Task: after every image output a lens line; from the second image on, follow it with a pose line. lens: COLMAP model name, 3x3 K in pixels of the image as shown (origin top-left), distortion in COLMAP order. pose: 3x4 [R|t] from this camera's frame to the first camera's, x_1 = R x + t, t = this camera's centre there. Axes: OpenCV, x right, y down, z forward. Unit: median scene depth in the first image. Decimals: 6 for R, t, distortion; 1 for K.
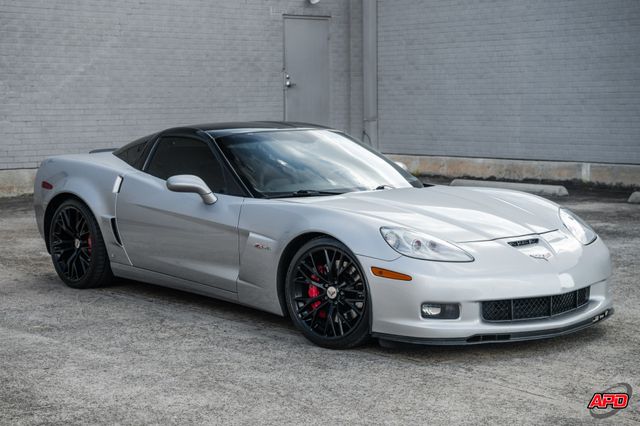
lens RADIAL K [[1282.7, 0, 304.0], [0, 1282.7, 212.2], [0, 0, 1]] dist [0.361021, 0.261976]
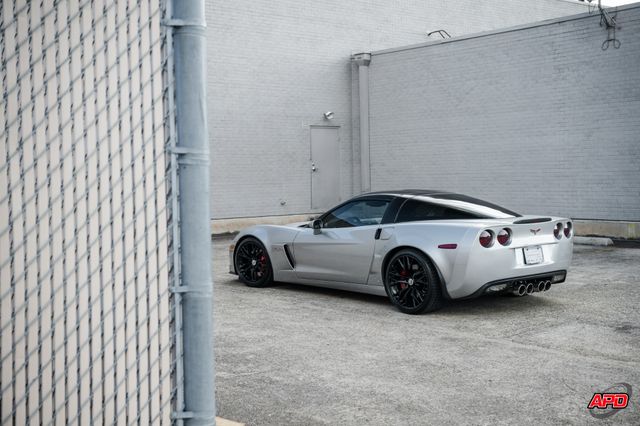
lens RADIAL K [[886.8, 0, 321.6], [0, 886.8, 213.5], [0, 0, 1]] dist [0.121958, 0.055914]
pose [[0.999943, -0.008379, -0.006561, 0.012819], [0.008045, 0.998745, -0.049442, 0.028322], [0.006967, 0.049386, 0.998755, -0.260520]]
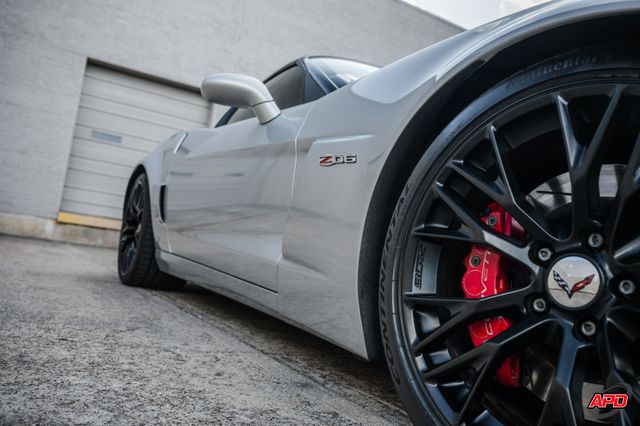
lens RADIAL K [[560.5, 0, 320.3], [0, 560.5, 212.5], [0, 0, 1]] dist [-0.051535, 0.001023]
pose [[0.974911, 0.120169, -0.187369, -0.005415], [-0.154109, 0.971777, -0.178604, 0.073987], [0.160618, 0.202998, 0.965916, 0.879123]]
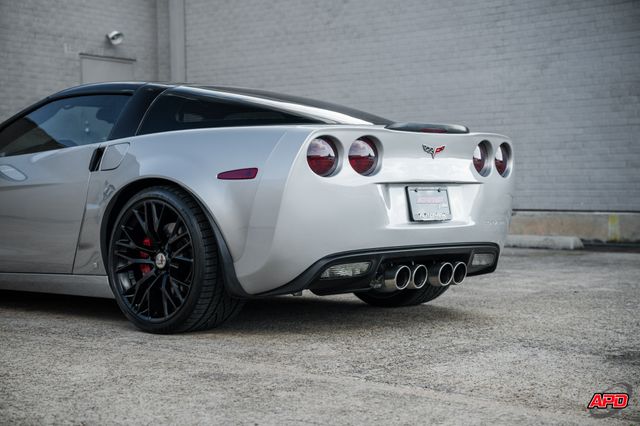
lens RADIAL K [[1287.8, 0, 321.6], [0, 1287.8, 212.7], [0, 0, 1]] dist [0.464213, 0.310513]
pose [[0.993026, 0.006995, 0.117687, 0.131518], [0.002041, 0.997069, -0.076485, 0.094973], [-0.117877, 0.076192, 0.990101, 0.169078]]
